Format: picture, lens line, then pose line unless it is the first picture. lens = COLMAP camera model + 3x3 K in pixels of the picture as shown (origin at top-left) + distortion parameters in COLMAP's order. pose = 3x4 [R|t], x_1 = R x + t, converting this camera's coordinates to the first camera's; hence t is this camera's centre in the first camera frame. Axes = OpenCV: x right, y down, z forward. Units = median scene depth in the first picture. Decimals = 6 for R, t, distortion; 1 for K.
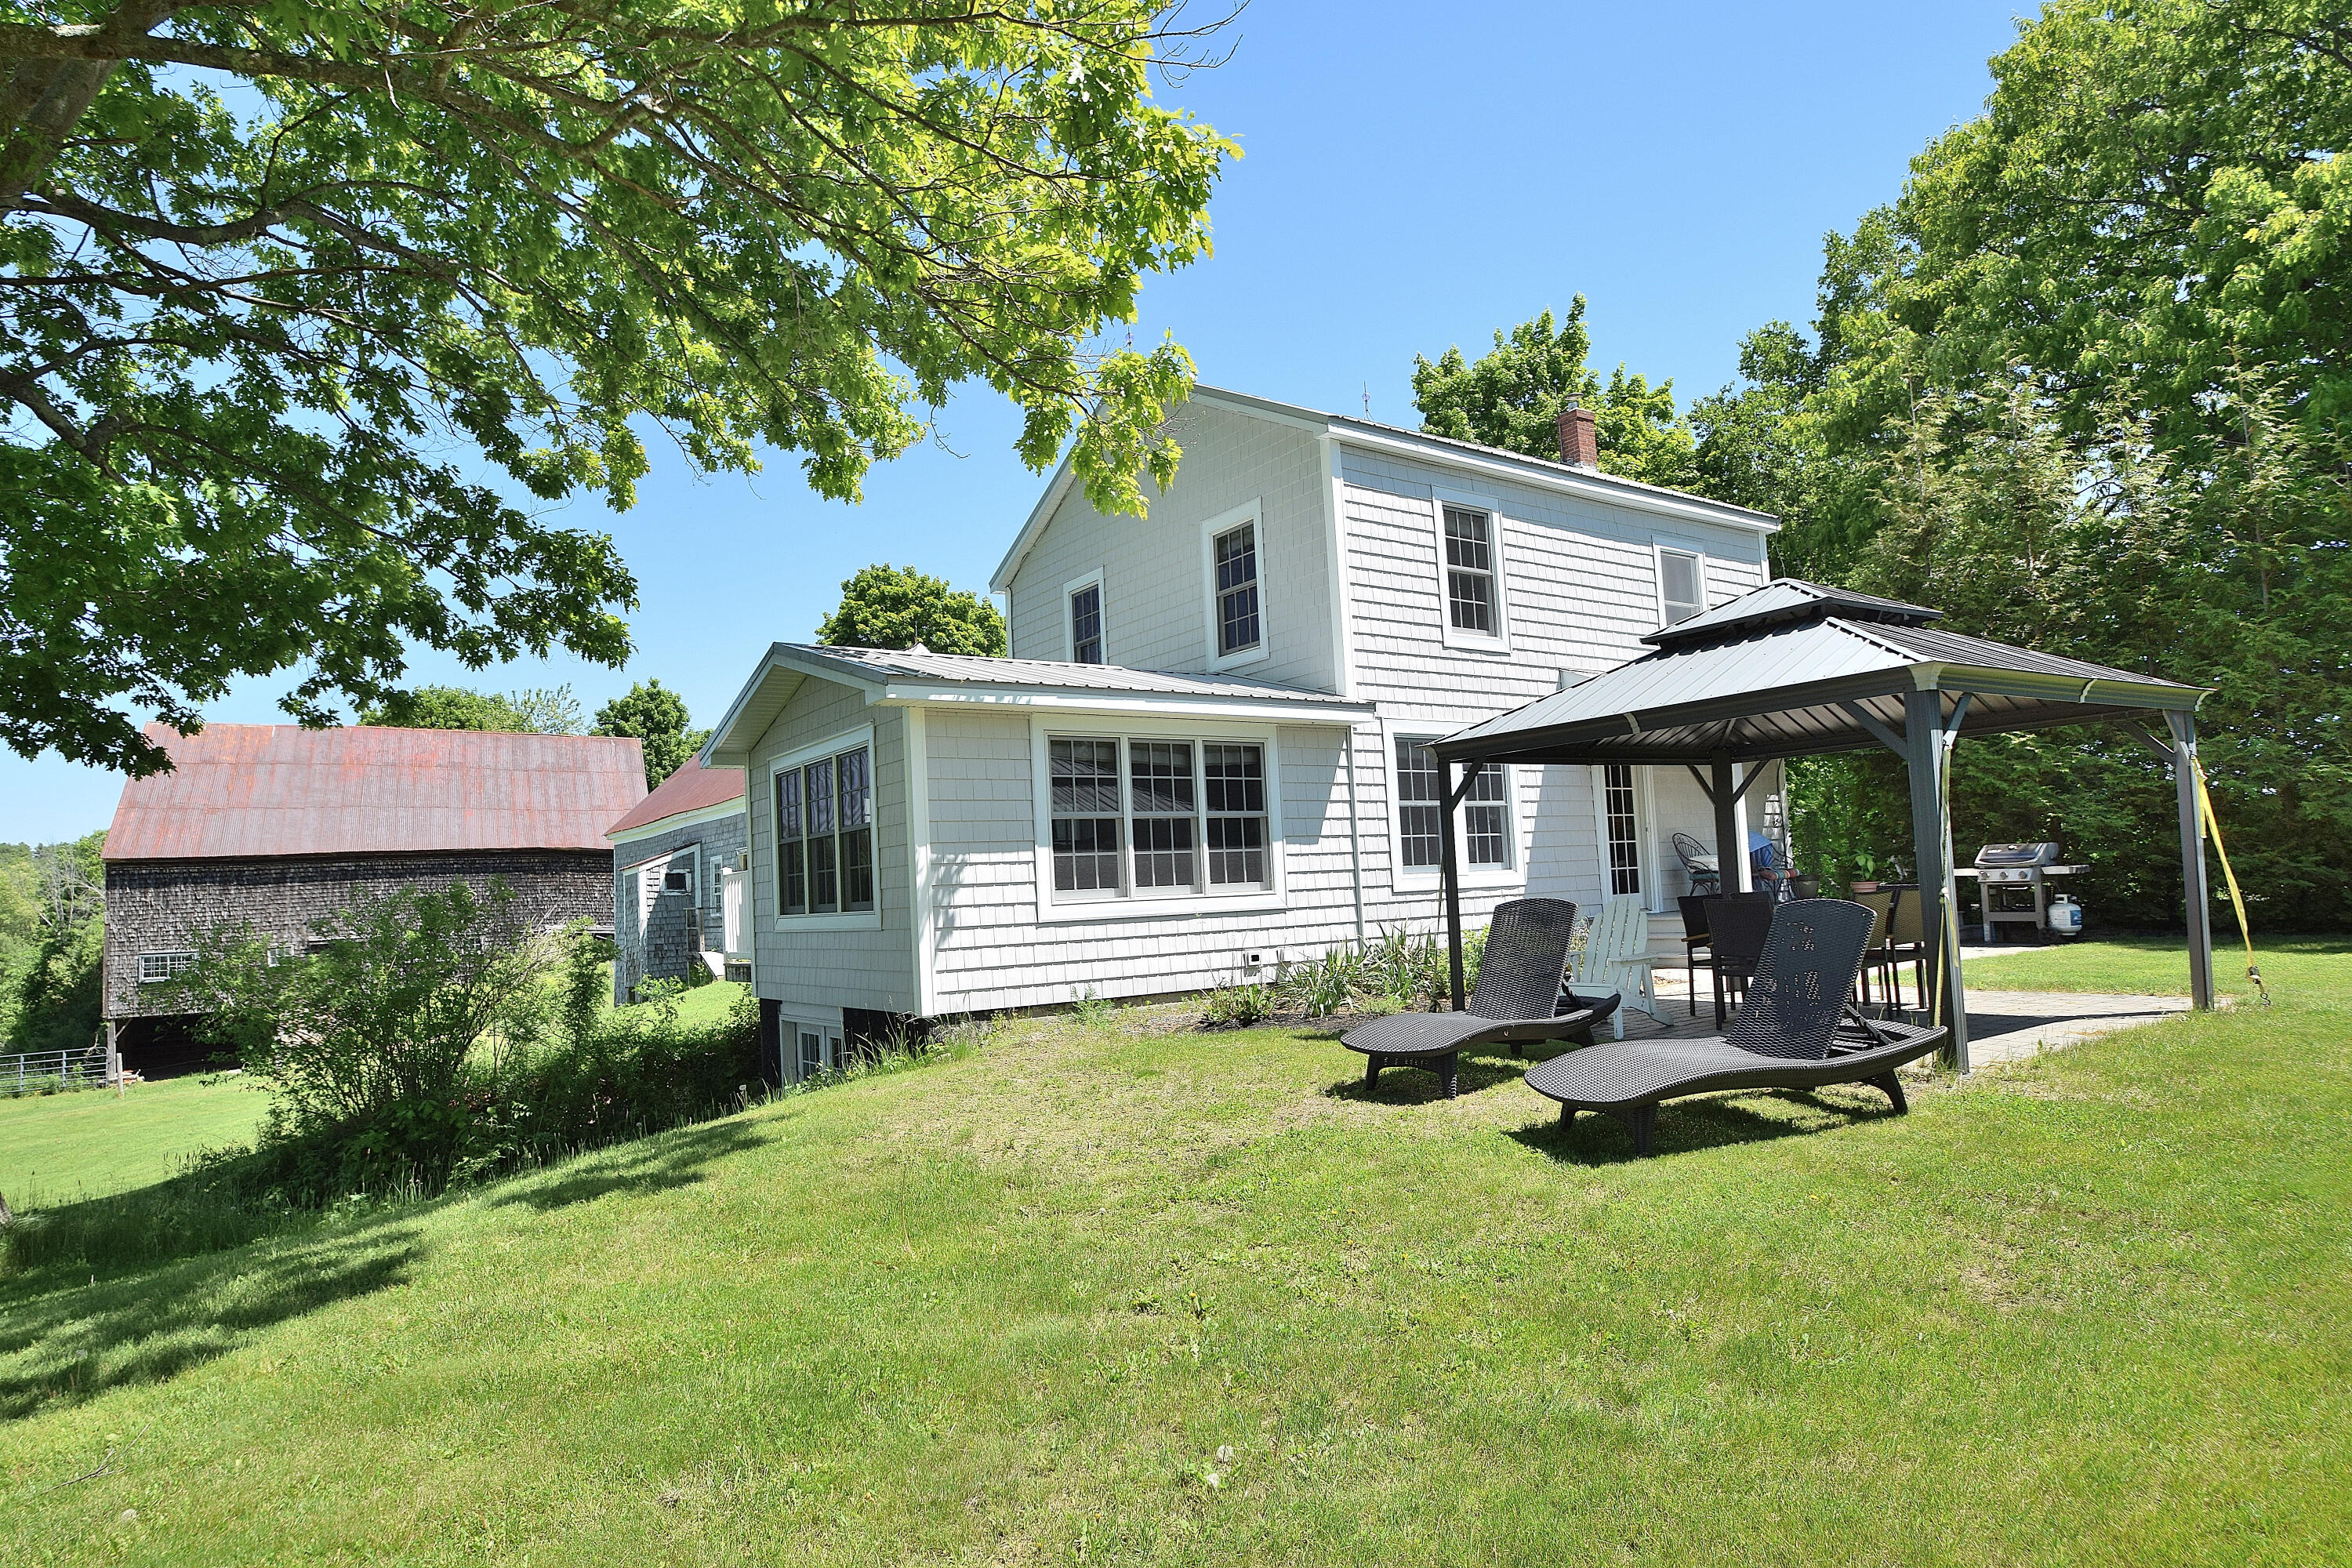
lens RADIAL K [[1314.5, 0, 1140.9], [0, 1314.5, 812.3], [0, 0, 1]] dist [-0.021436, -0.001172]
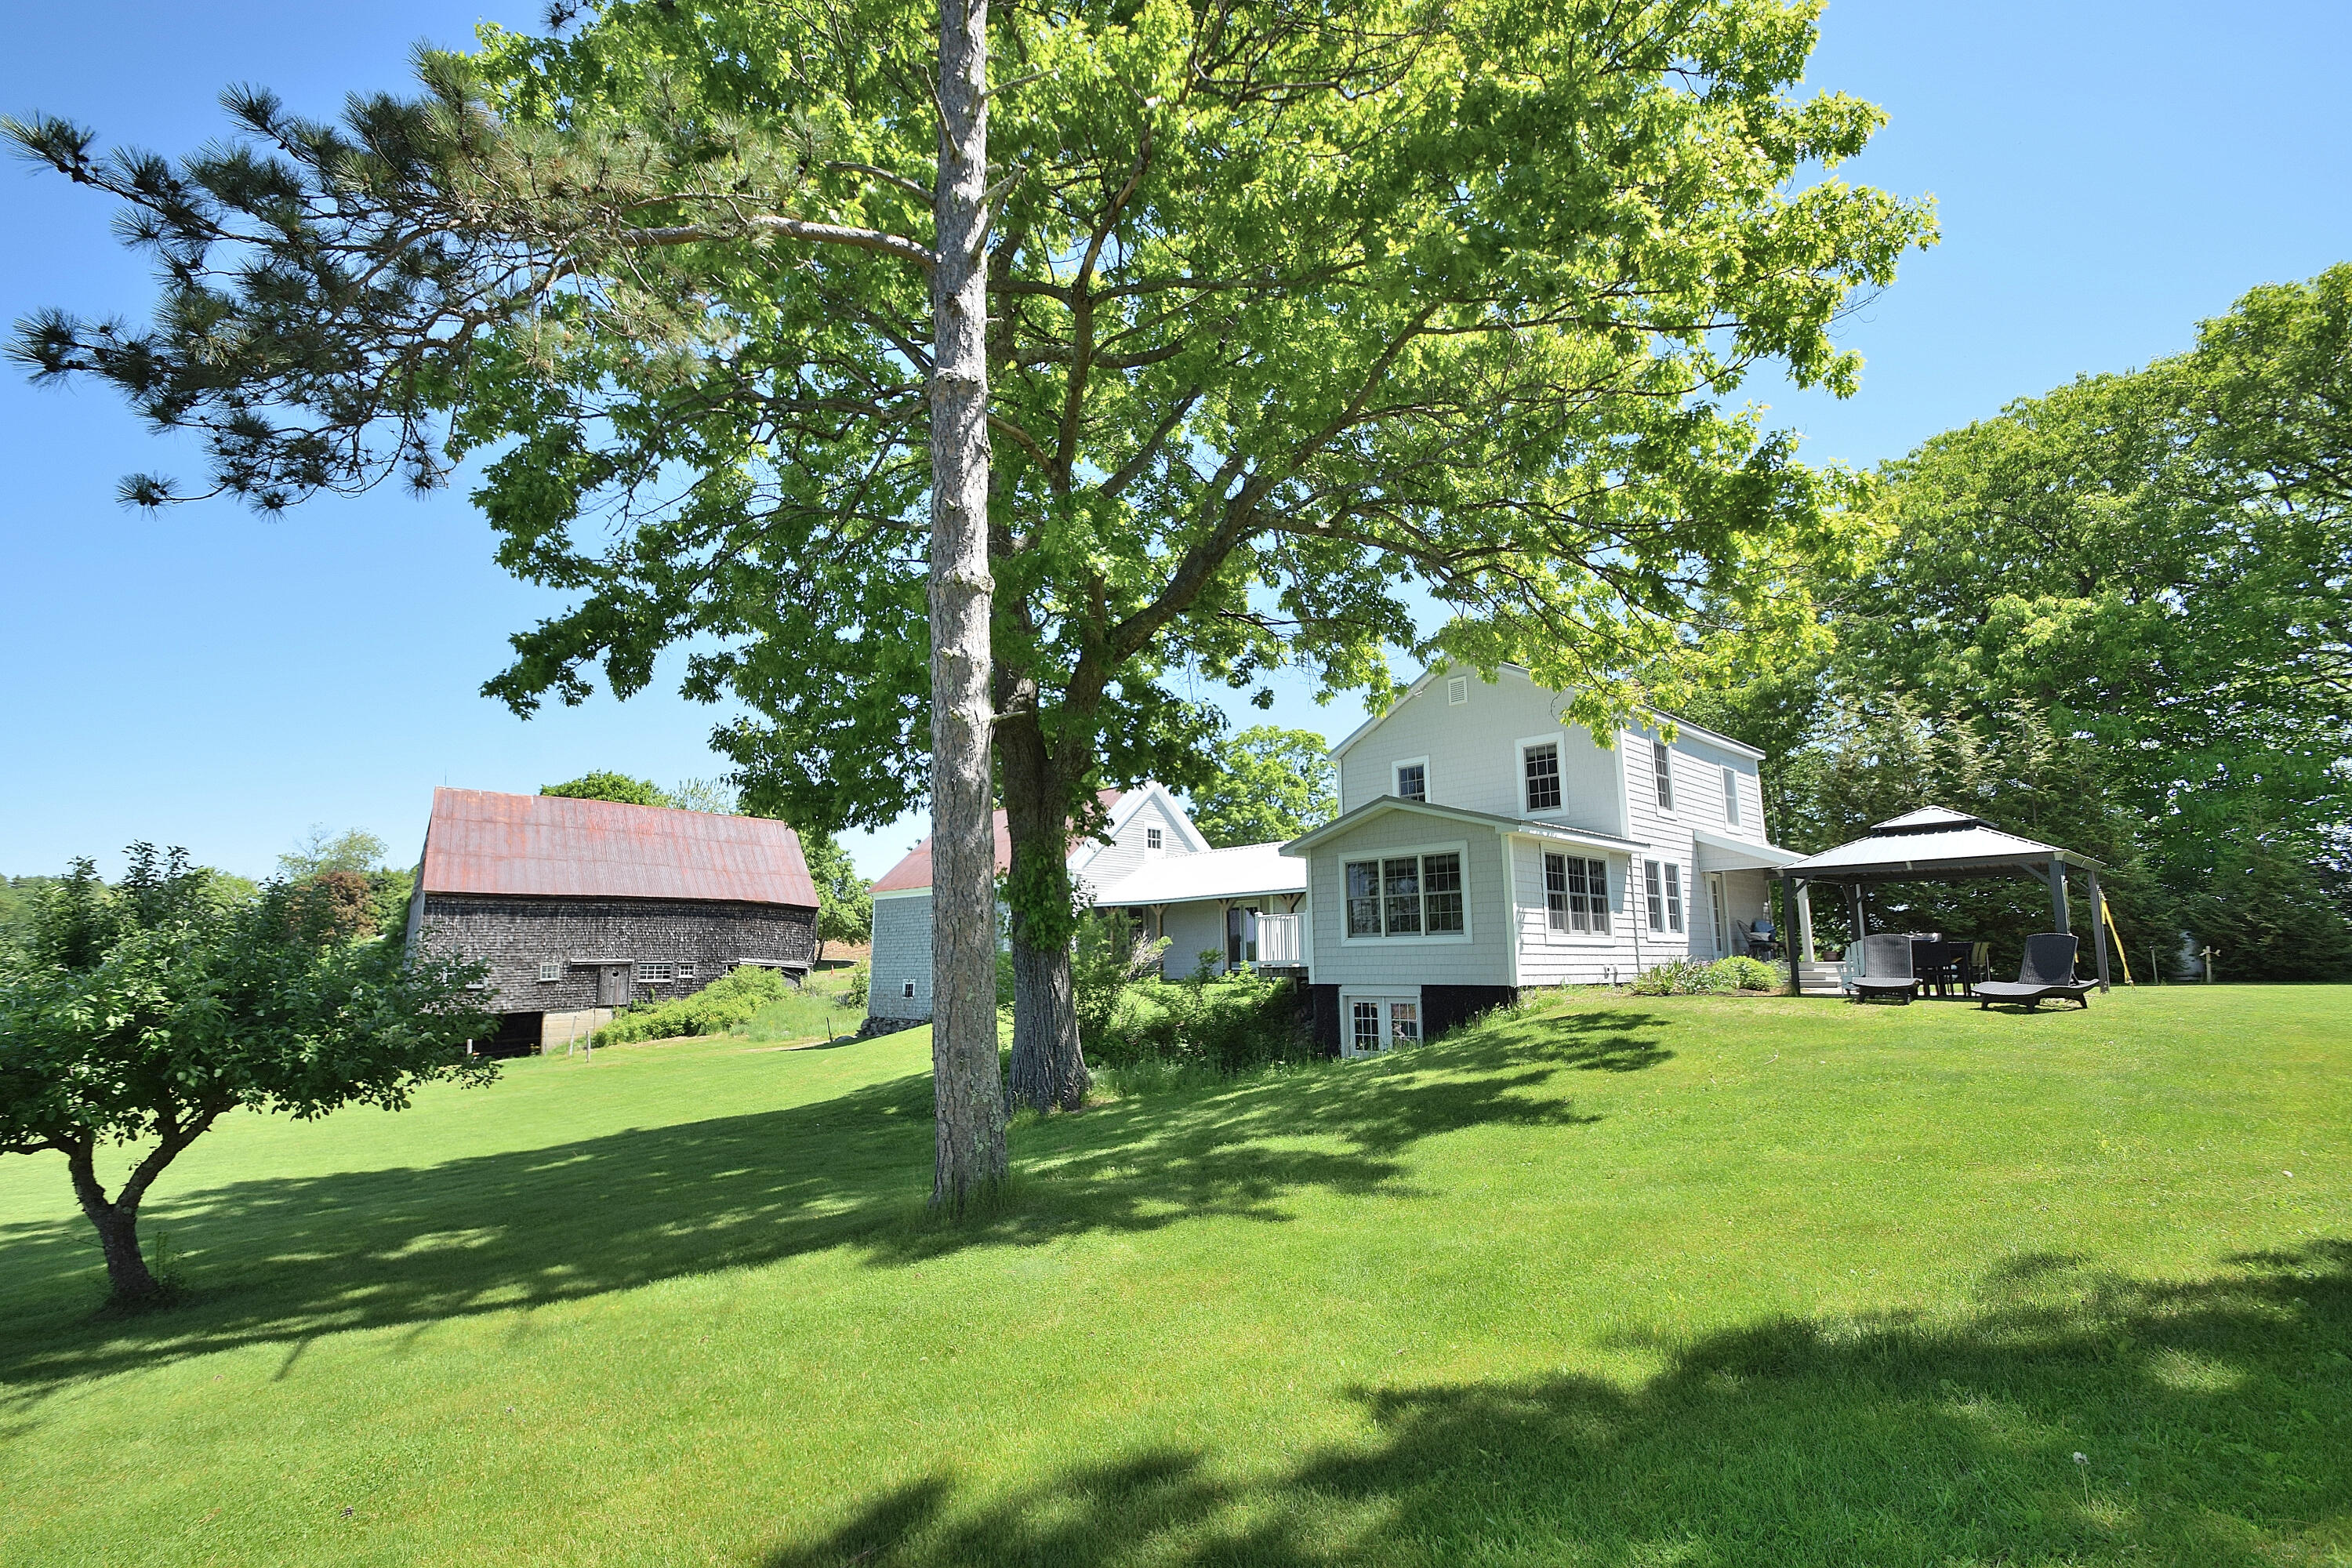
lens RADIAL K [[1026.2, 0, 1134.4], [0, 1026.2, 811.8], [0, 0, 1]] dist [0.010350, -0.013653]
pose [[0.990288, 0.061998, 0.124446, -0.323976], [-0.050879, 0.994585, -0.090615, 0.020130], [-0.129390, 0.083403, 0.988080, -0.178404]]
